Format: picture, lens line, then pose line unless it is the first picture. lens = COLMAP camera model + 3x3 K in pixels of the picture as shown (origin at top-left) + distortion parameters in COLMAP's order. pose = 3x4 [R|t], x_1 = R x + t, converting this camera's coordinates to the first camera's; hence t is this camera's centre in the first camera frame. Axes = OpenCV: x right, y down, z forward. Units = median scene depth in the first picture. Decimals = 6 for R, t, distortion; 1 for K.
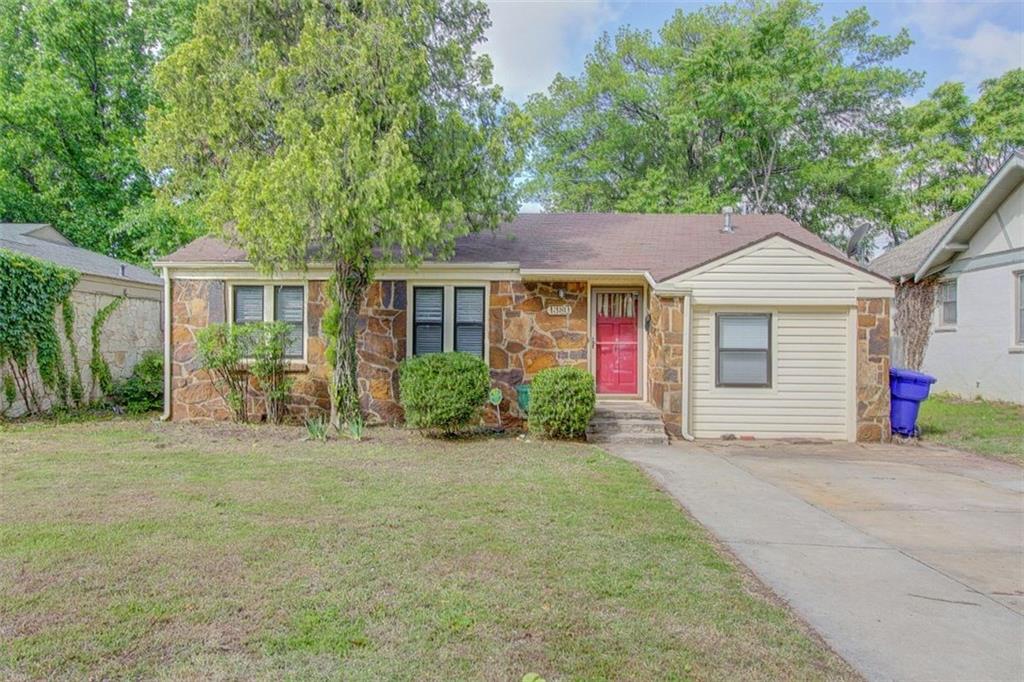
lens RADIAL K [[692.7, 0, 511.3], [0, 692.7, 338.6], [0, 0, 1]] dist [0.034901, 0.002364]
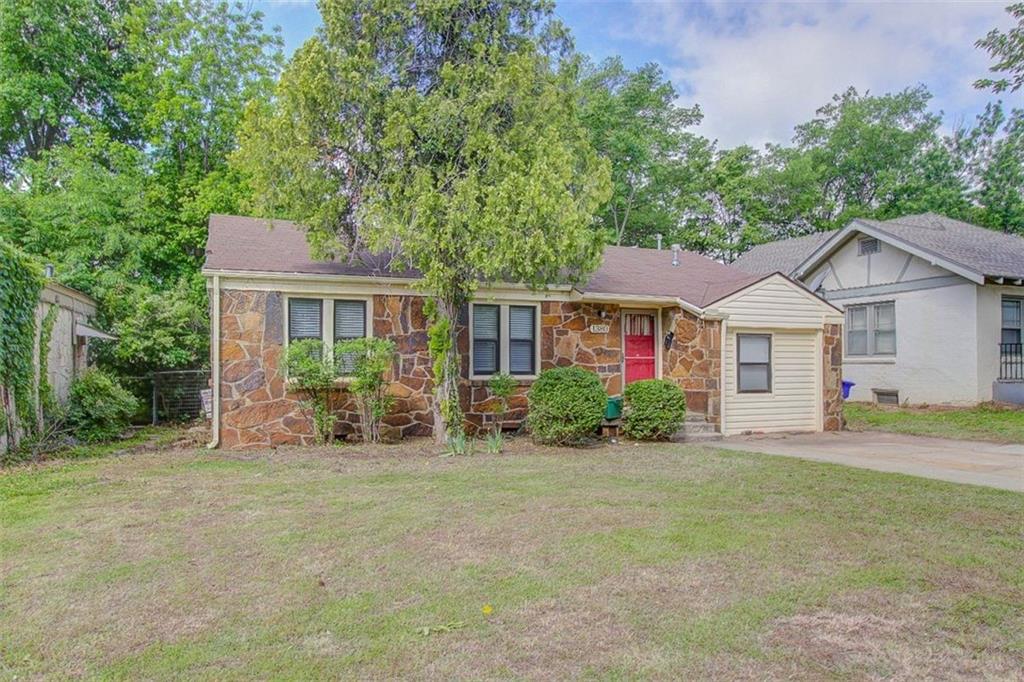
lens RADIAL K [[692.7, 0, 515.4], [0, 692.7, 348.5], [0, 0, 1]] dist [0.034901, 0.002364]
pose [[0.906403, -0.000382, 0.422414, -0.529340], [0.002186, 0.999990, -0.003788, -0.005442], [-0.422408, 0.004357, 0.906395, 0.037760]]
